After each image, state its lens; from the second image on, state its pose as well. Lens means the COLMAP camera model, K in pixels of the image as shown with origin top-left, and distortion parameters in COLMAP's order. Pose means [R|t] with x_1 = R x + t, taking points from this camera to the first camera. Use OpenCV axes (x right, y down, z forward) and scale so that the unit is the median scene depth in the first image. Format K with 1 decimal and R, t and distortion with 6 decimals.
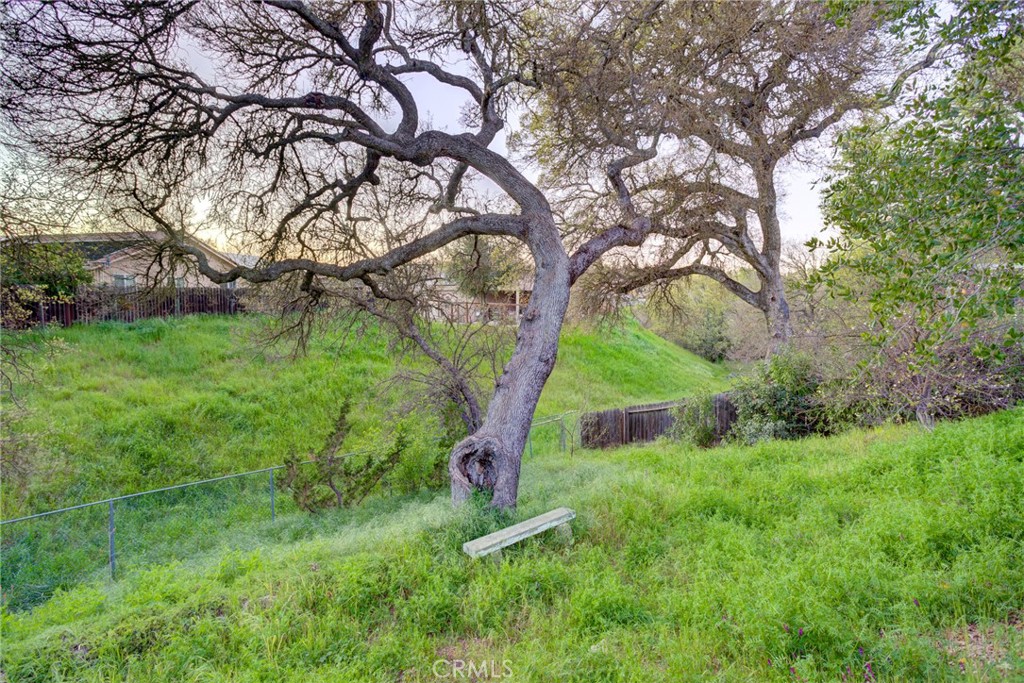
lens RADIAL K [[504.0, 0, 511.8], [0, 504.0, 340.6], [0, 0, 1]] dist [-0.011272, 0.003702]
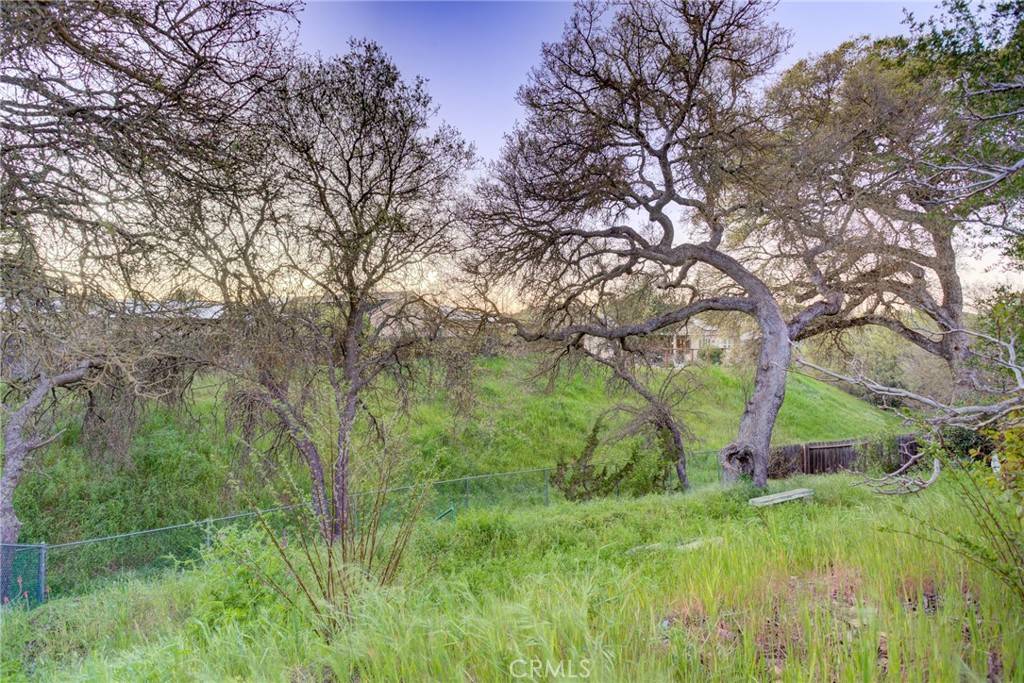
lens RADIAL K [[504.0, 0, 509.6], [0, 504.0, 343.2], [0, 0, 1]] dist [-0.011272, 0.003702]
pose [[0.968031, 0.000722, -0.250828, -0.136460], [-0.019310, 0.997243, -0.071652, 0.001229], [0.250085, 0.074204, 0.965376, -0.274148]]
